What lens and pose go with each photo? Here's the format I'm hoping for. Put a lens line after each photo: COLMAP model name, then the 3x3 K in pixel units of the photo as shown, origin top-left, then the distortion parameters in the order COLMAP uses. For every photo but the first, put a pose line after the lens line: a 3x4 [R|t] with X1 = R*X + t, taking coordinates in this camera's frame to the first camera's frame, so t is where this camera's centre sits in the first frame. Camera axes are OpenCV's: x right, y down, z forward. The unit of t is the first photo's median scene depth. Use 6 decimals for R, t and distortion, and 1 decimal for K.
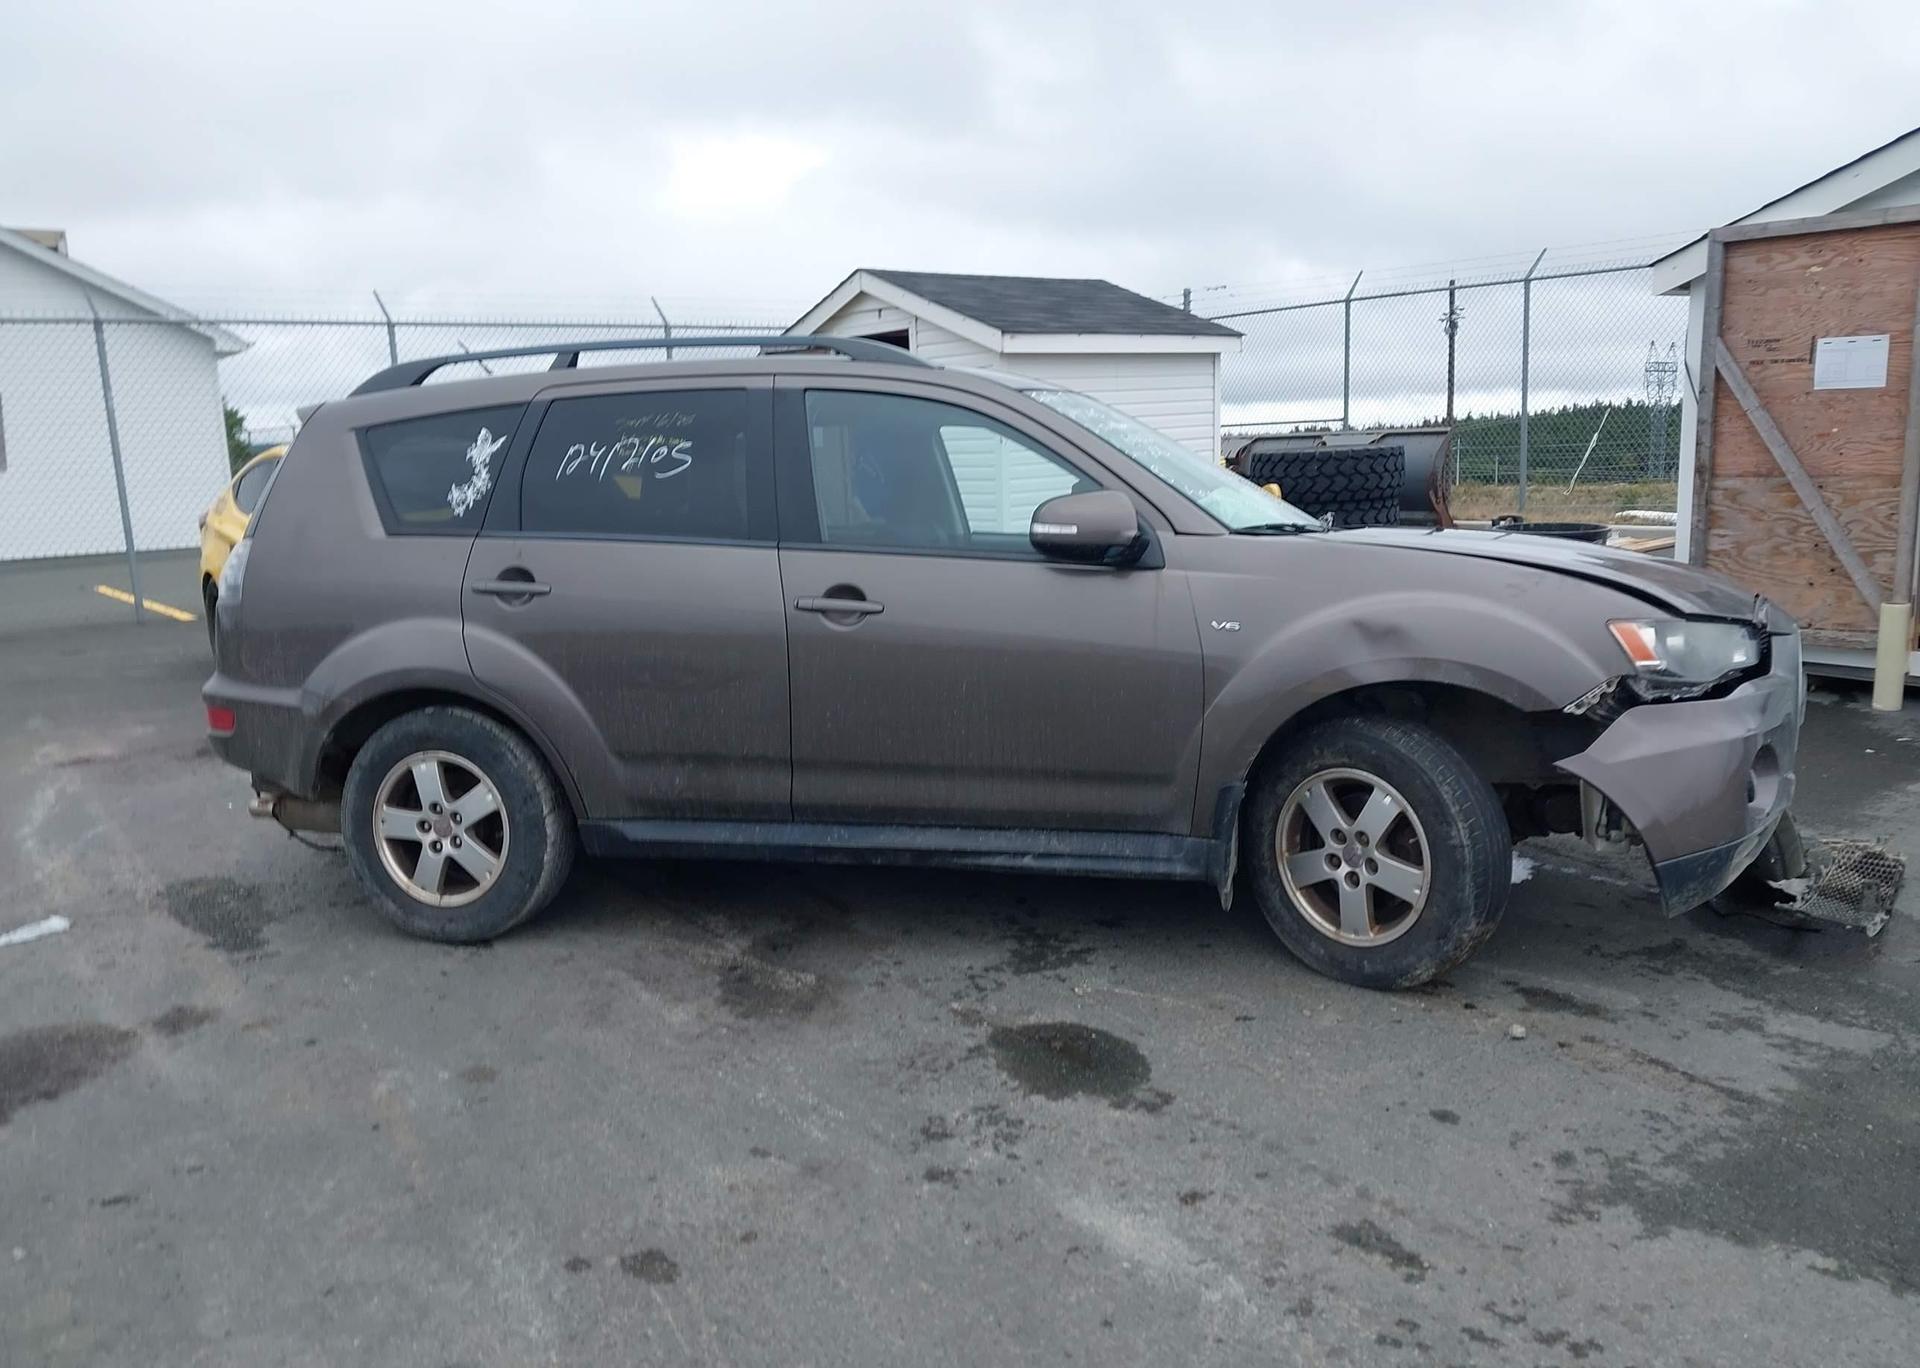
lens RADIAL K [[1495.9, 0, 996.9], [0, 1495.9, 708.9], [0, 0, 1]] dist [0.052137, -0.061455]
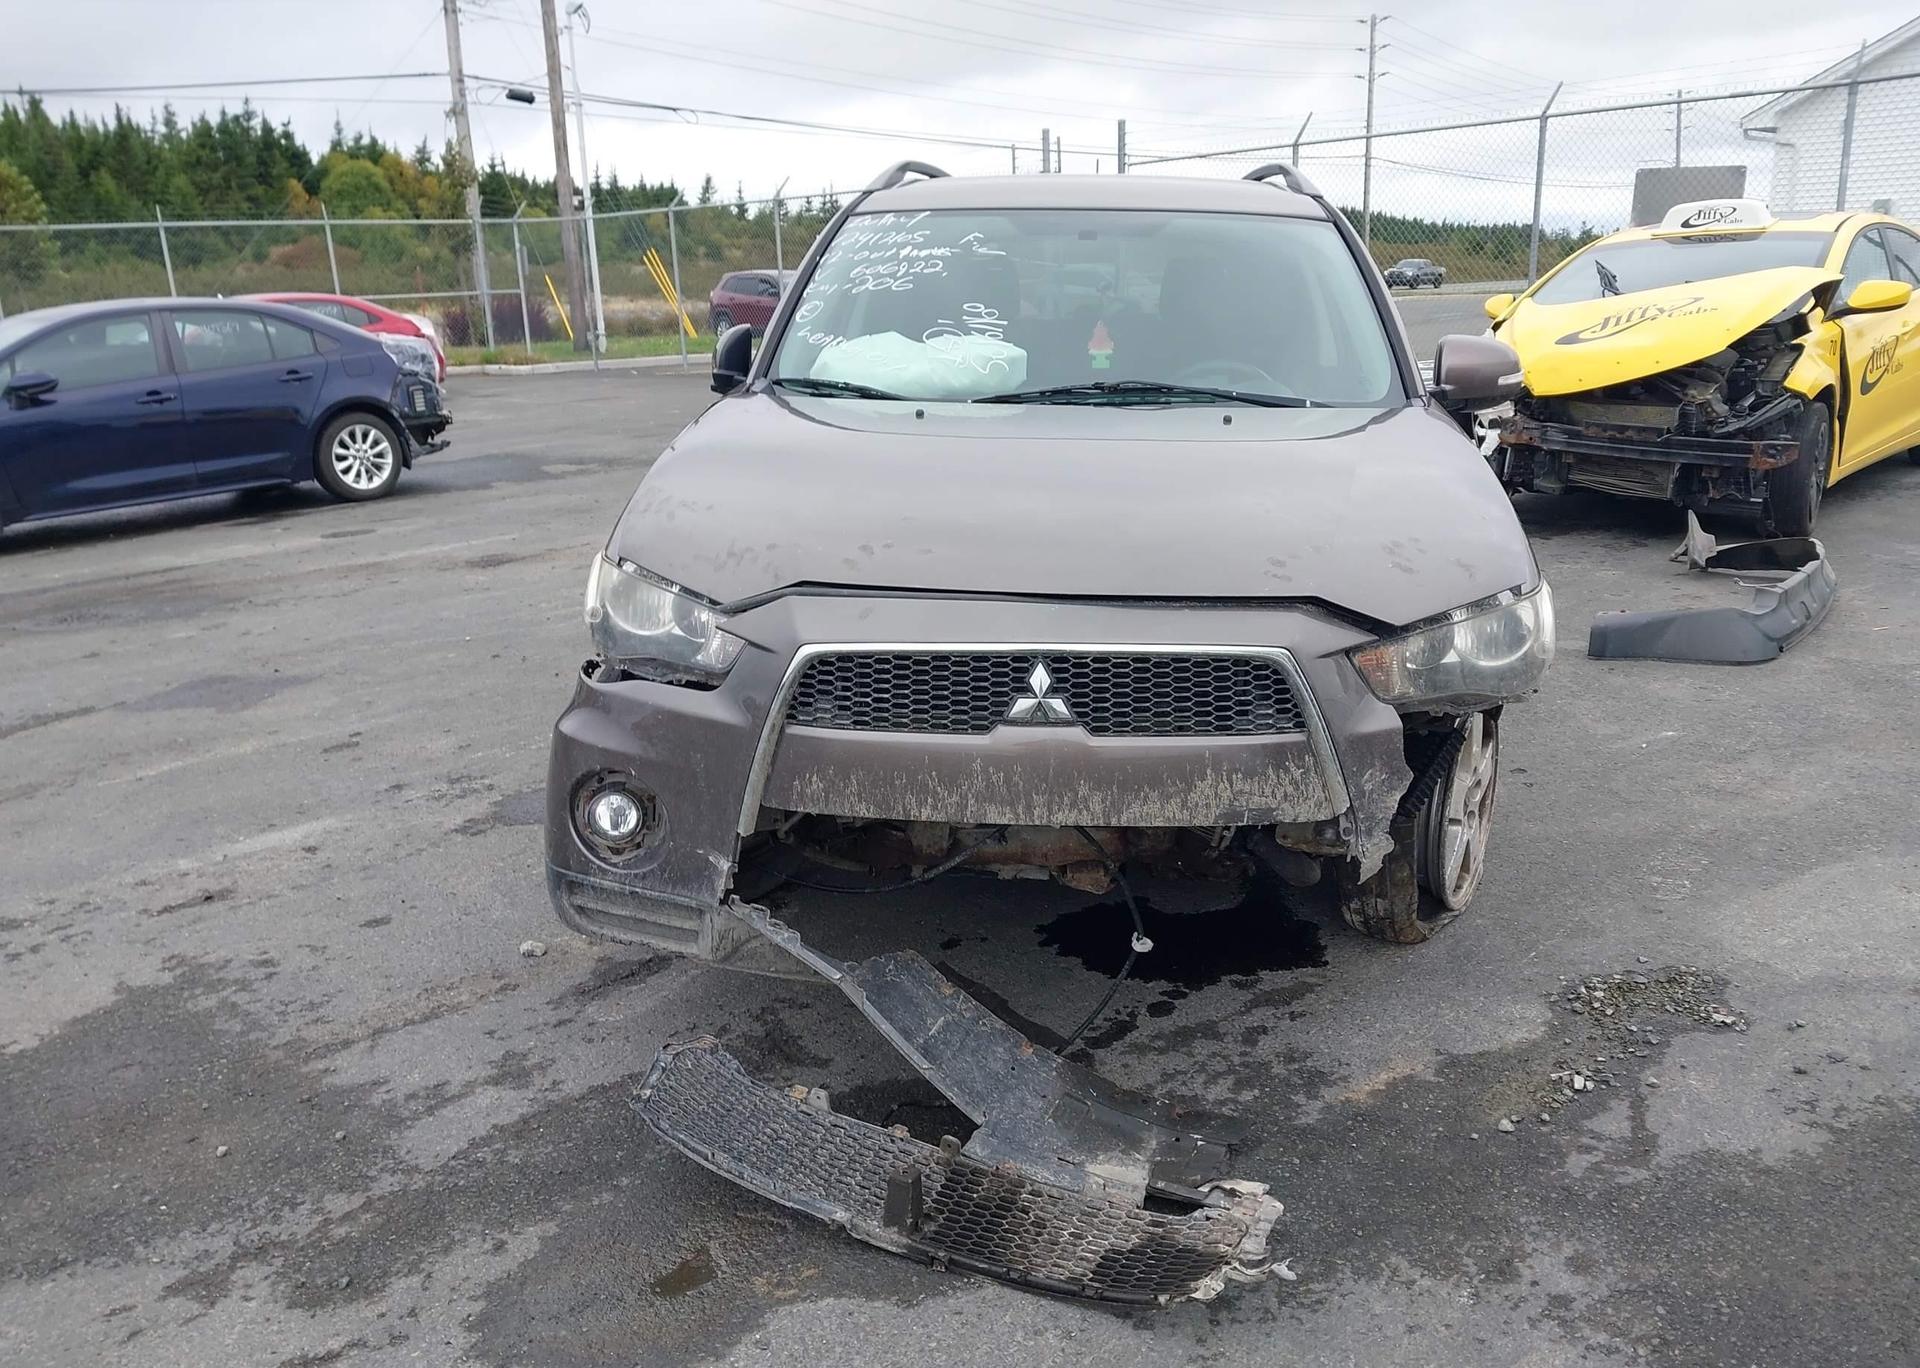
lens RADIAL K [[1495.9, 0, 971.2], [0, 1495.9, 663.5], [0, 0, 1]] dist [0.052137, -0.061455]
pose [[0.148436, 0.275162, -0.949870, 1.057523], [-0.134948, 0.957161, 0.256186, -0.199639], [0.979671, 0.090155, 0.179210, 0.934718]]
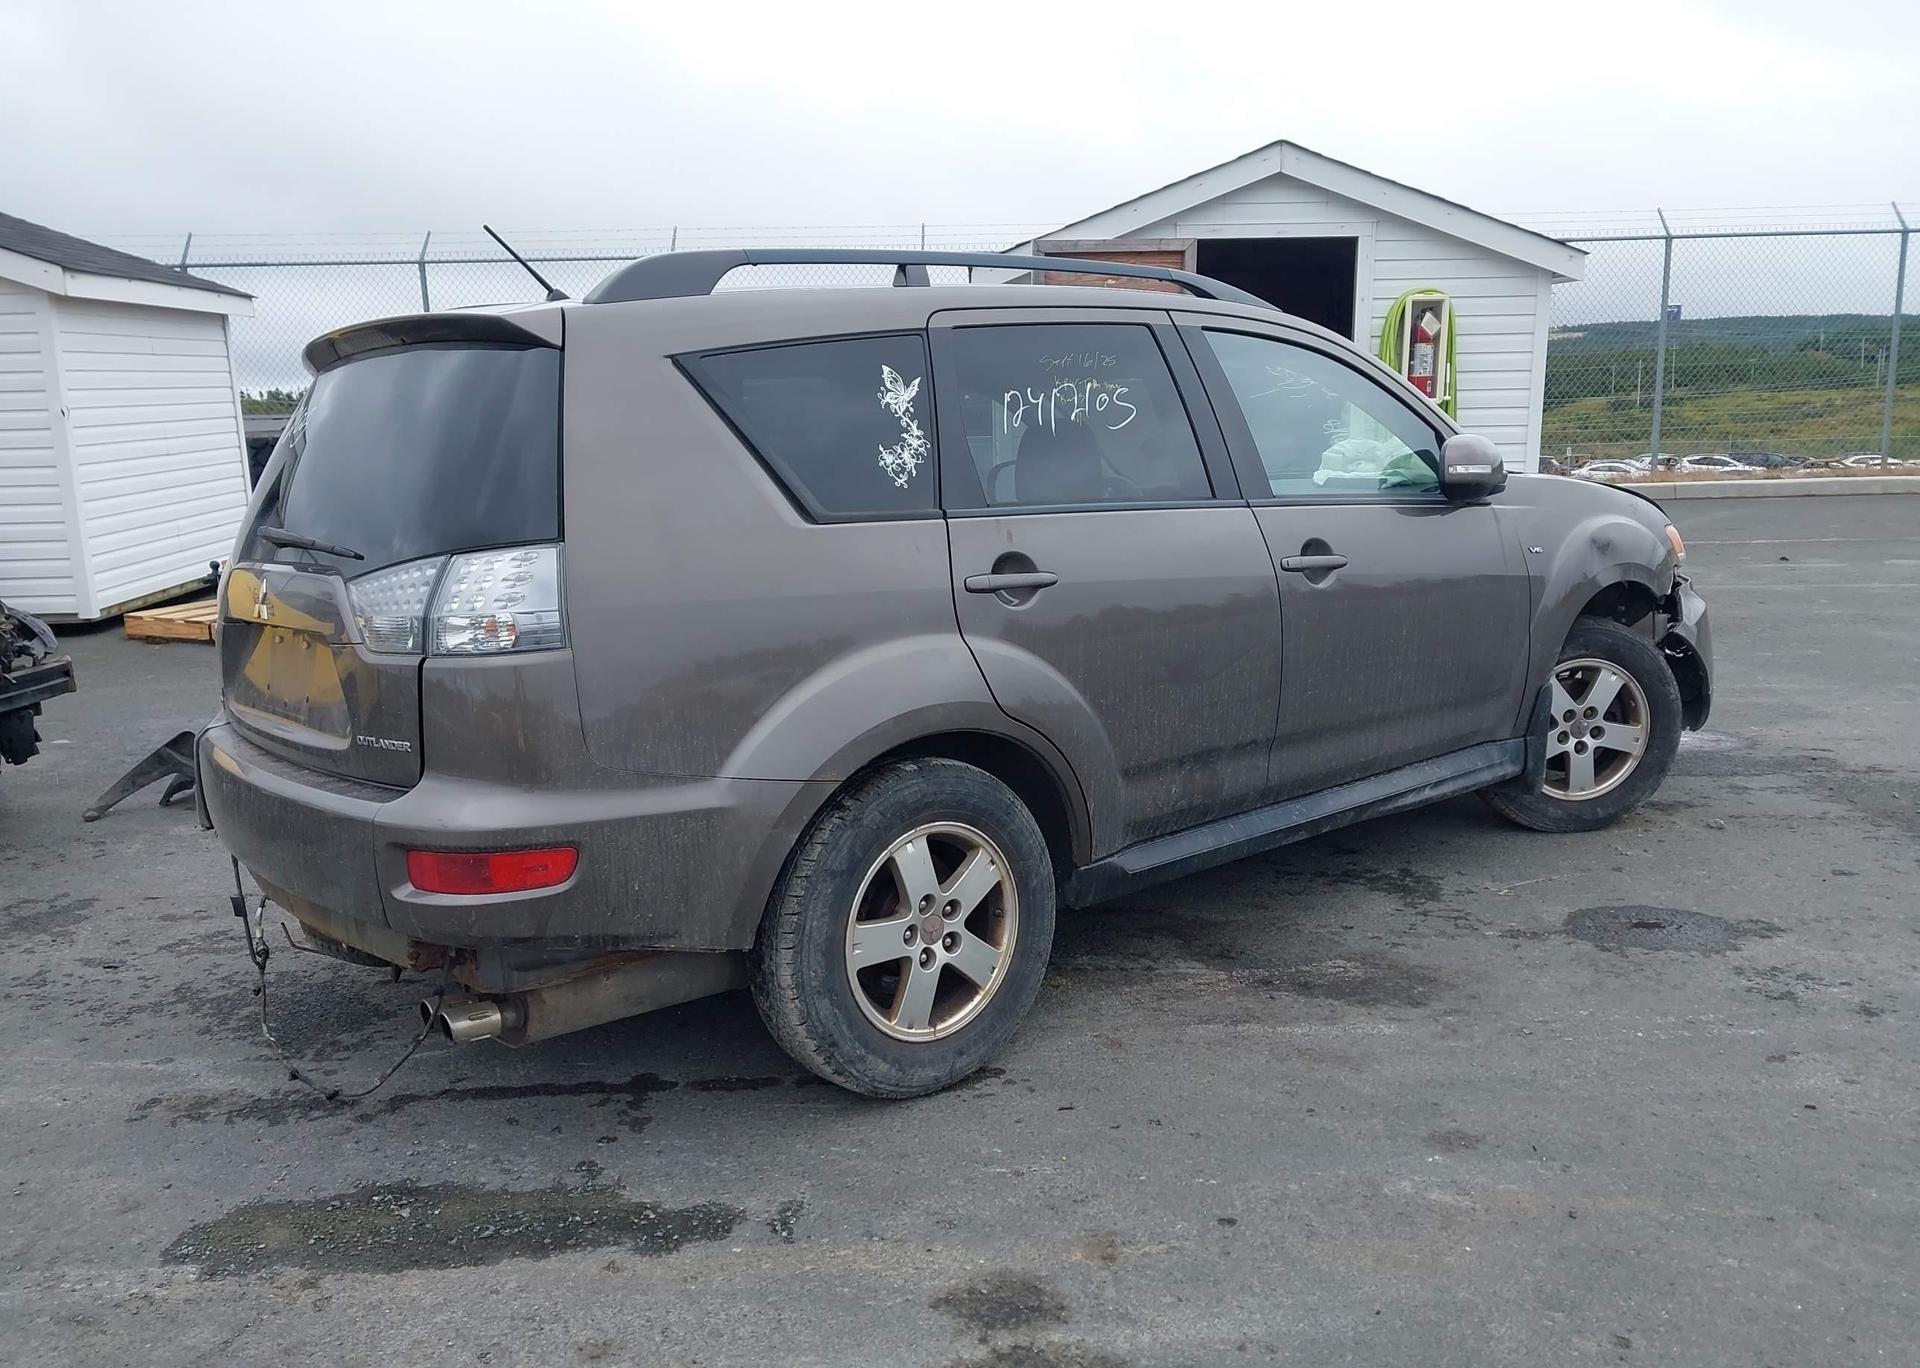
lens RADIAL K [[1495.9, 0, 981.2], [0, 1495.9, 700.9], [0, 0, 1]] dist [0.052137, -0.061455]
pose [[0.589882, -0.143264, 0.794679, -0.973740], [0.146436, 0.986797, 0.069201, -0.078253], [-0.794100, 0.075549, 0.603073, 0.598511]]
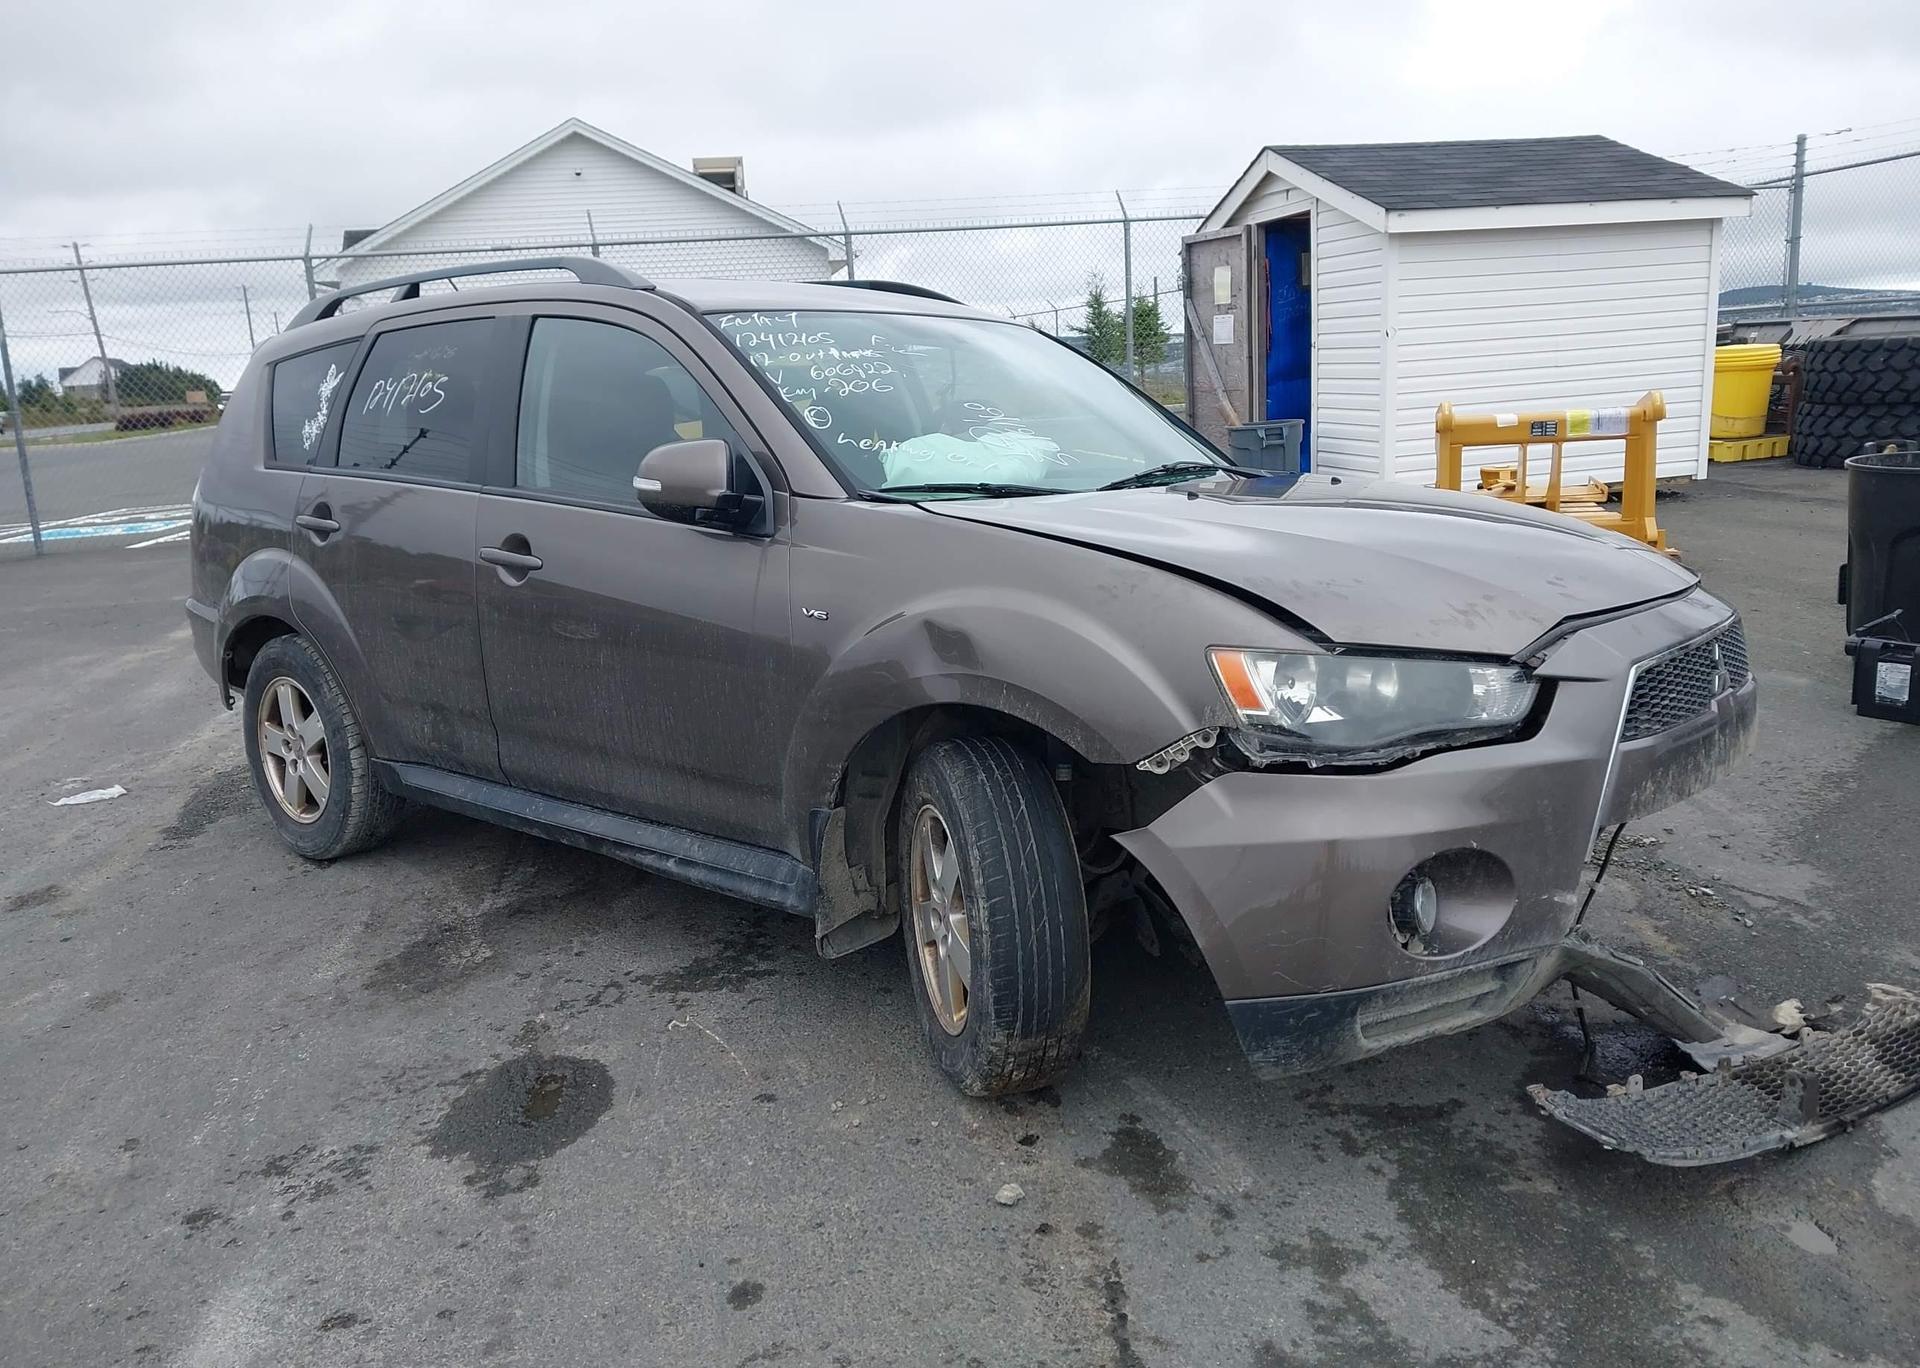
lens RADIAL K [[1495.9, 0, 970.2], [0, 1495.9, 687.7], [0, 0, 1]] dist [0.052137, -0.061455]
pose [[0.894117, 0.086766, -0.439347, 0.544053], [-0.060476, 0.995459, 0.073517, -0.074261], [0.443731, -0.039163, 0.895304, 0.294073]]
